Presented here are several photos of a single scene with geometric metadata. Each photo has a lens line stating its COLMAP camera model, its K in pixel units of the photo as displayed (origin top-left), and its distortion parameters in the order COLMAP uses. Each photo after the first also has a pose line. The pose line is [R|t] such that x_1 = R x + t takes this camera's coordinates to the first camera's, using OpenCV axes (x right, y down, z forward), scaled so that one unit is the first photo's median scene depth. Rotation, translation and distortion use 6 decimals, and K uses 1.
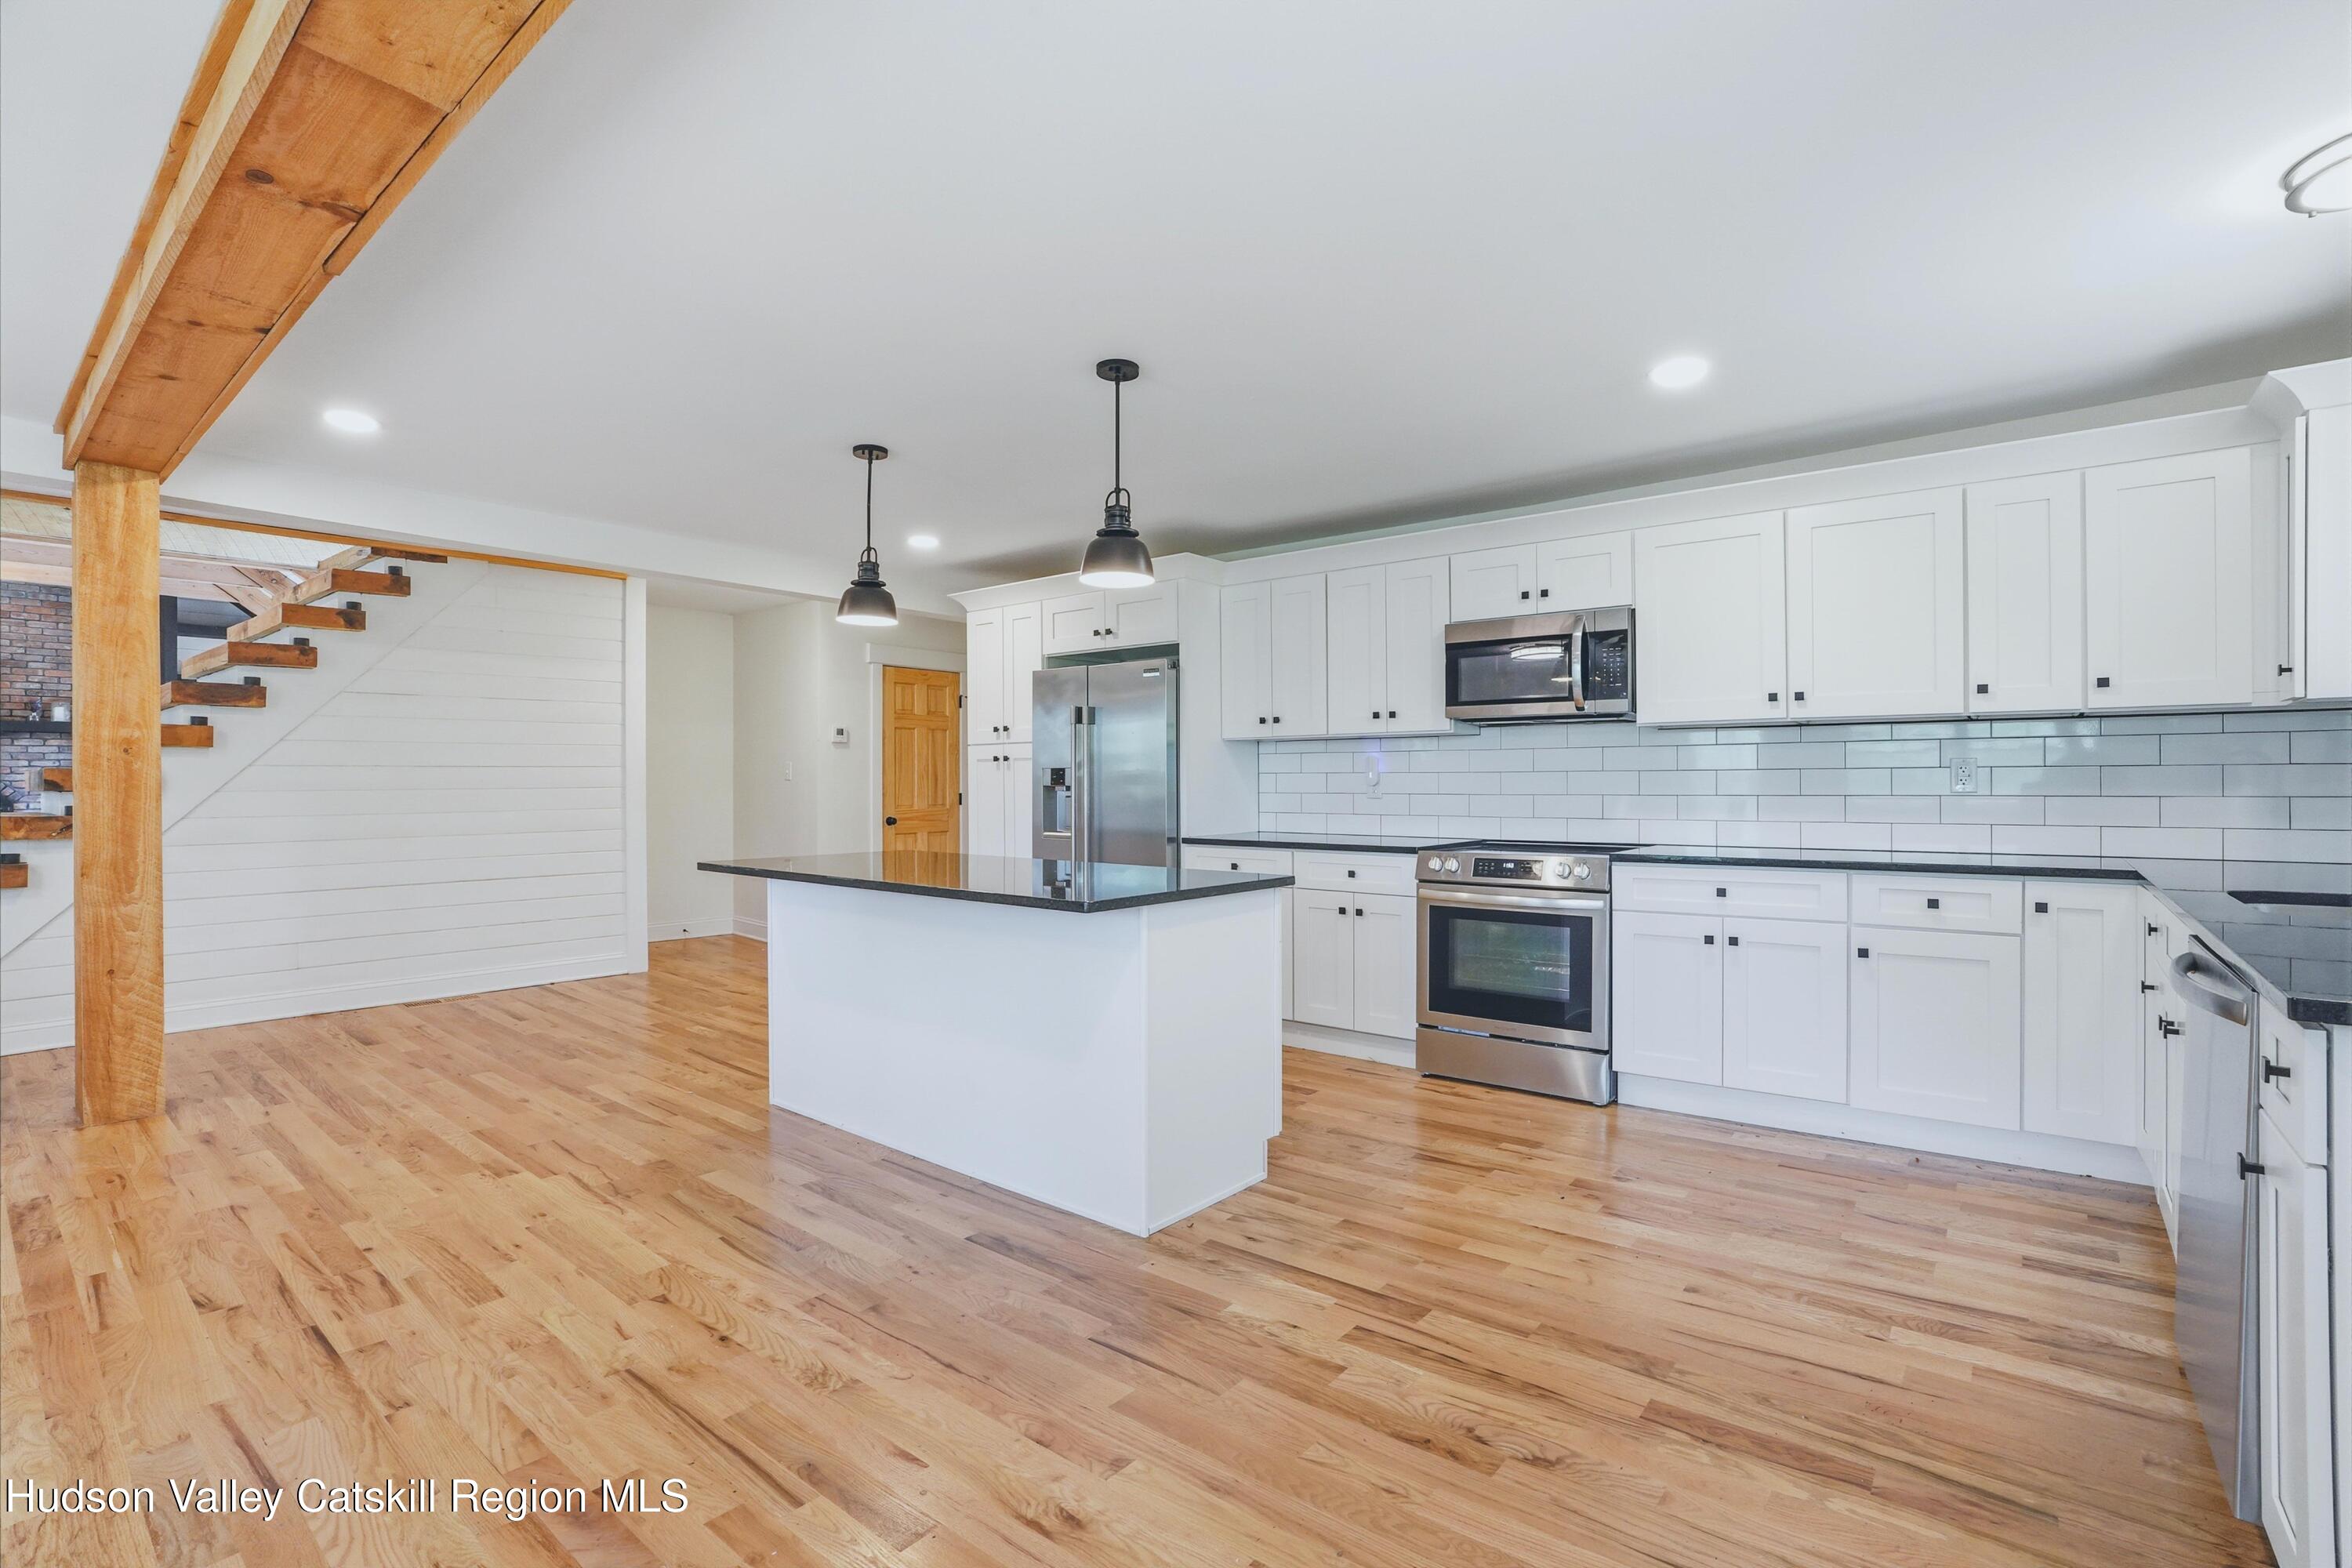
lens RADIAL K [[1084.6, 0, 1176.0], [0, 1084.6, 784.0], [0, 0, 1]] dist [-0.063336, 0.019468]
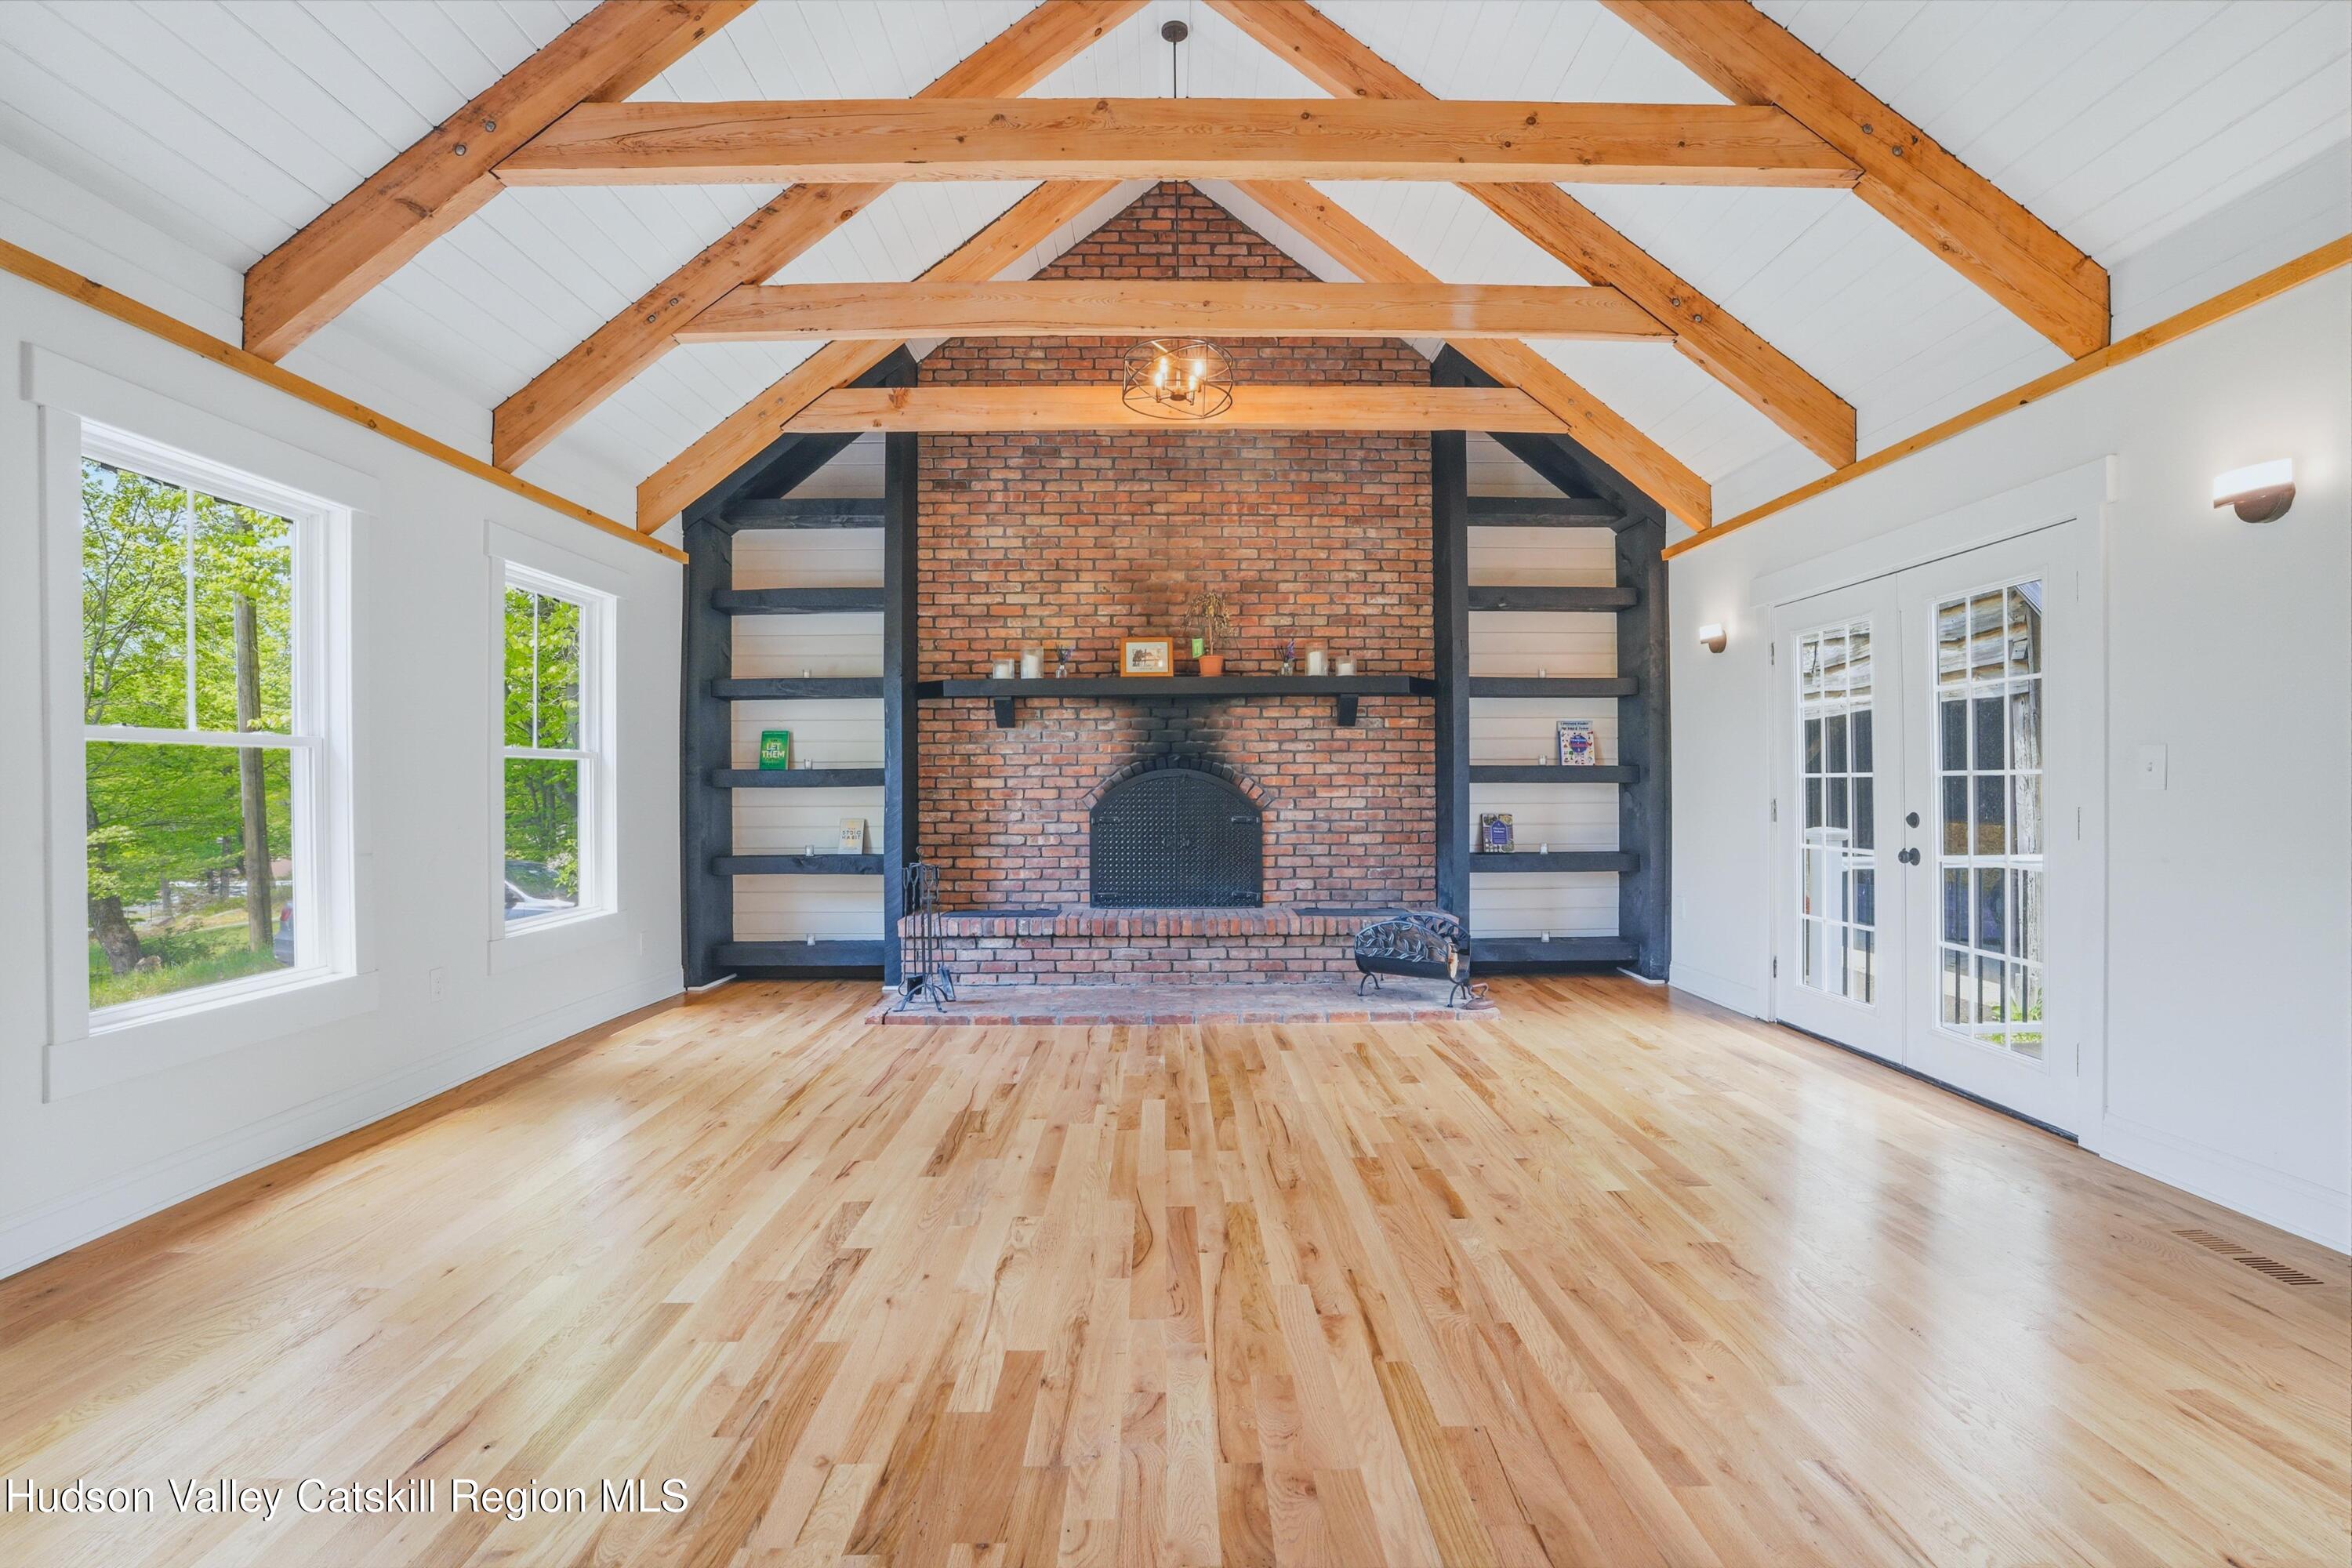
lens RADIAL K [[1084.6, 0, 1176.0], [0, 1084.6, 784.0], [0, 0, 1]] dist [-0.063336, 0.019468]
pose [[0.639094, -0.001932, -0.769126, -1.949342], [0.003186, 0.999995, 0.000136, 0.005679], [0.769122, -0.002537, 0.639097, 1.607586]]
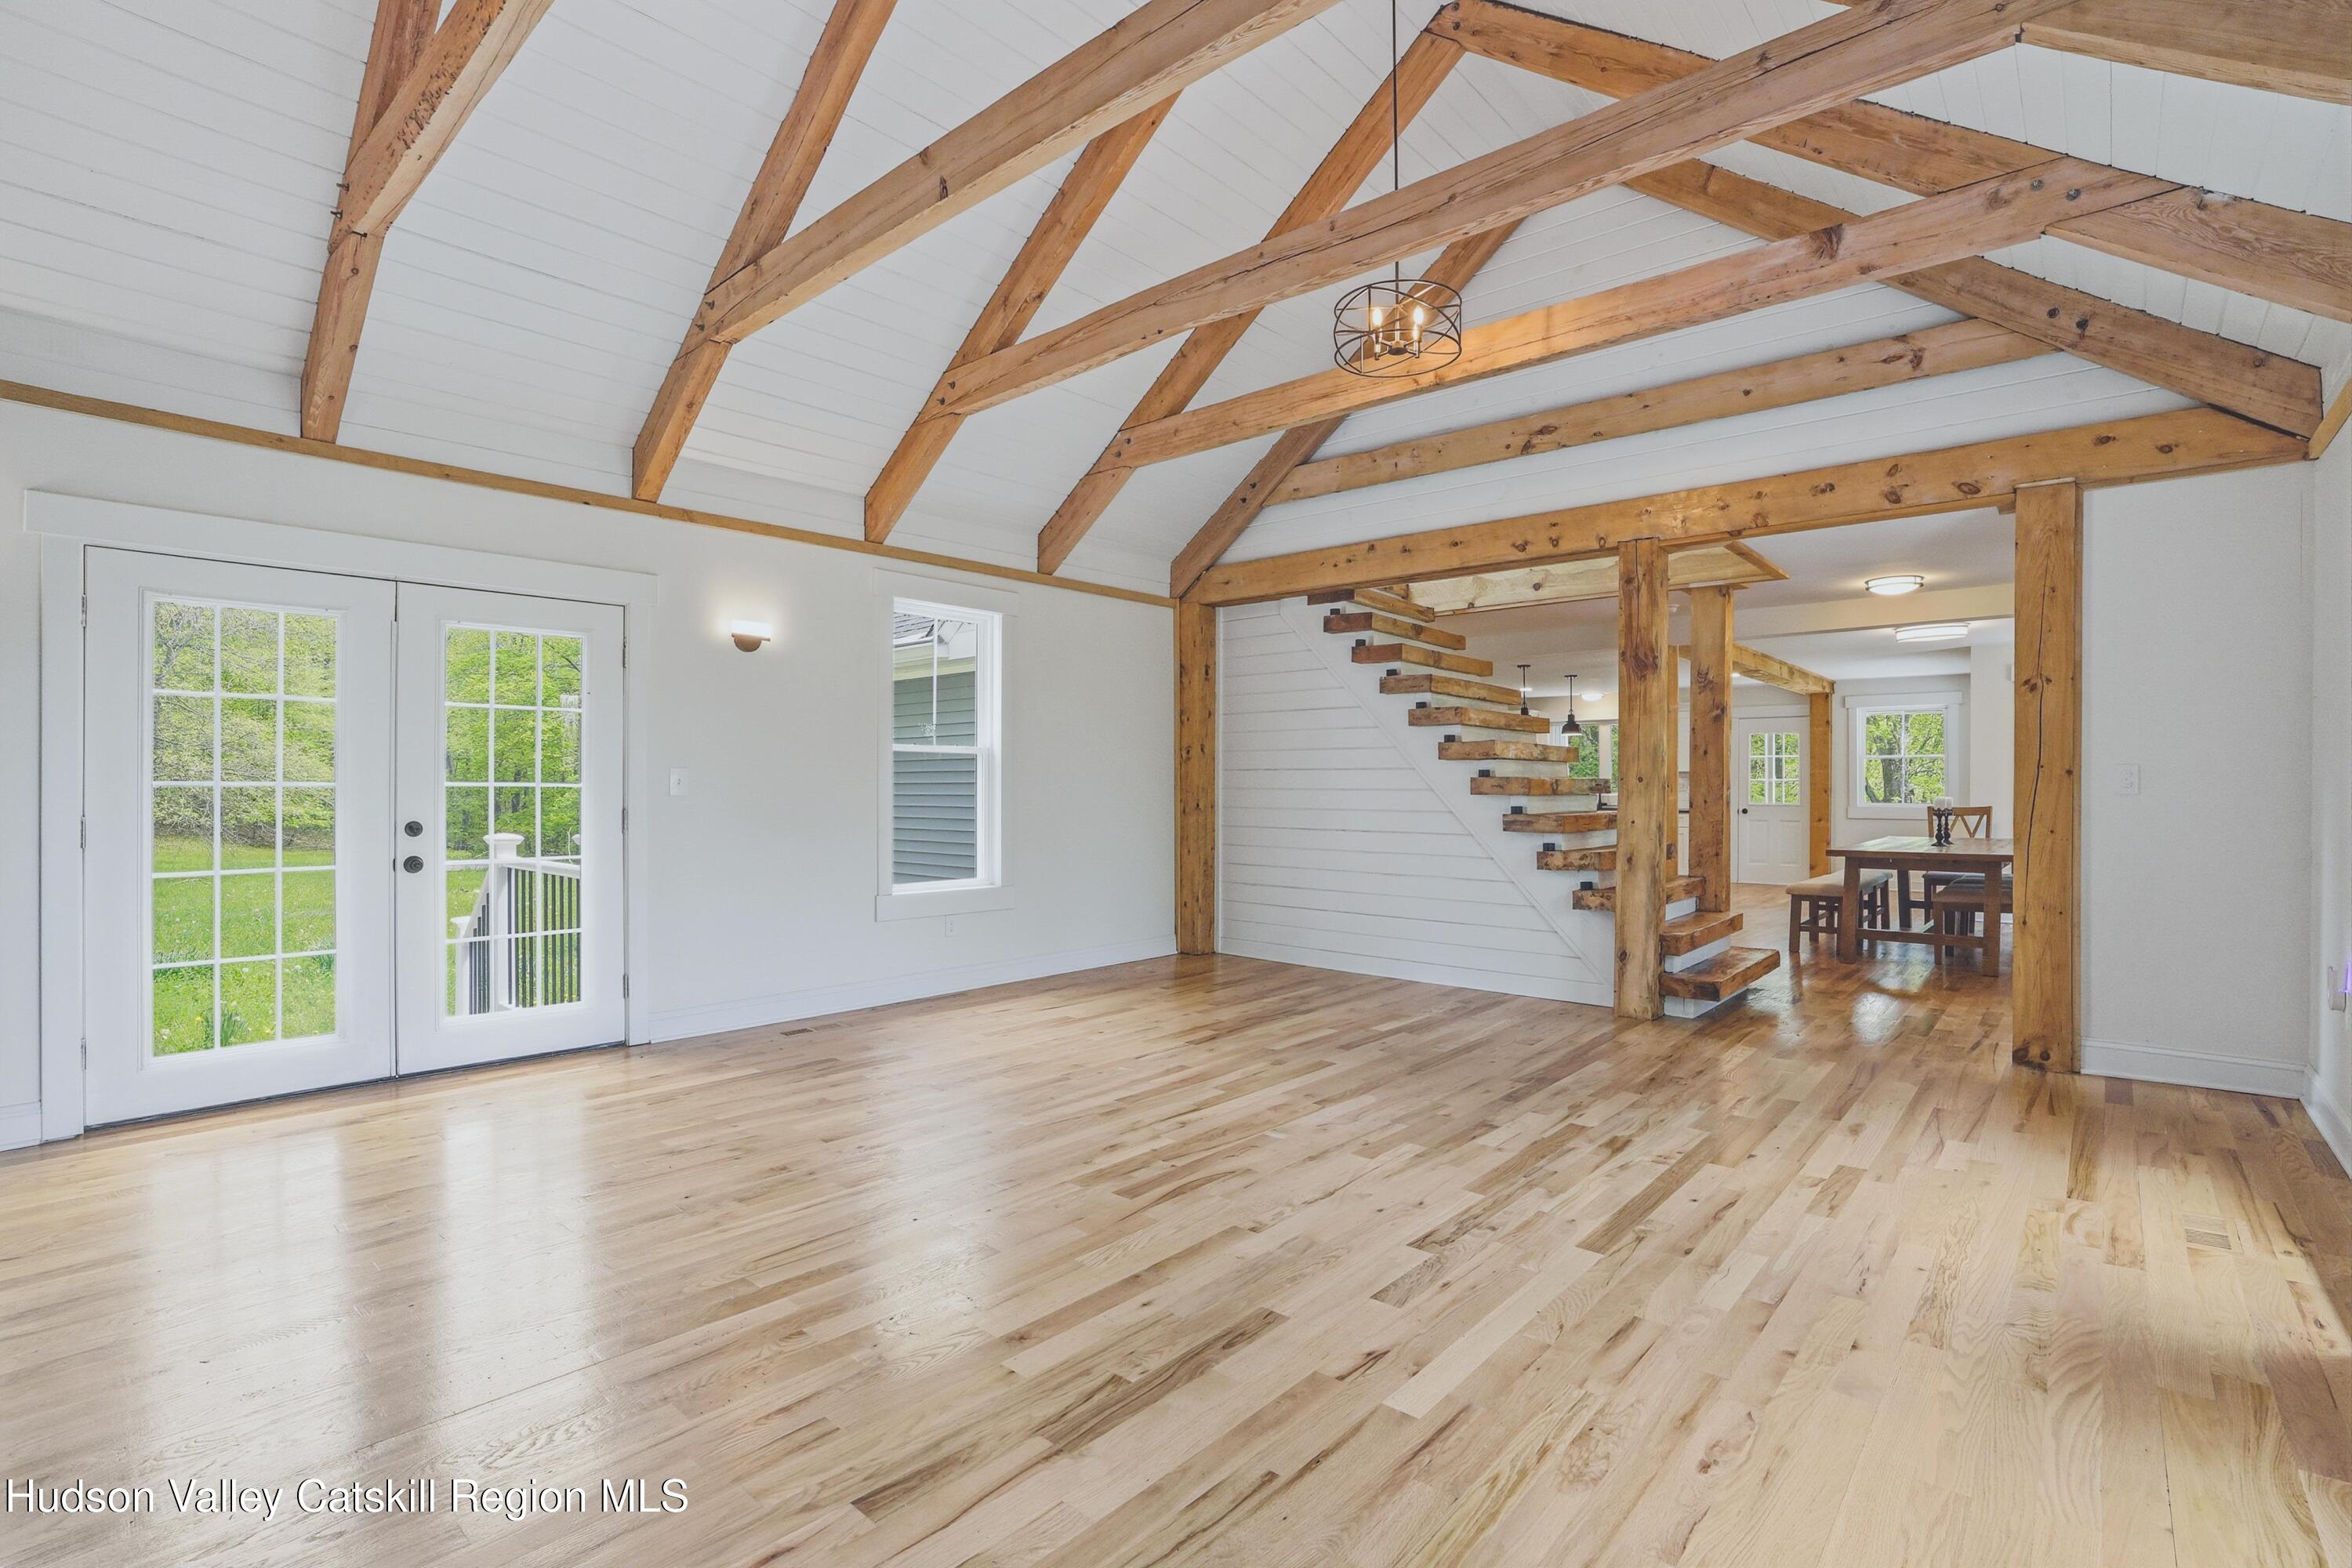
lens RADIAL K [[1084.6, 0, 1176.0], [0, 1084.6, 784.0], [0, 0, 1]] dist [-0.063336, 0.019468]
pose [[0.044226, 0.007738, 0.998992, -3.747578], [0.000595, 0.999970, -0.007772, 0.007479], [-0.999021, 0.000938, 0.044220, 2.144672]]
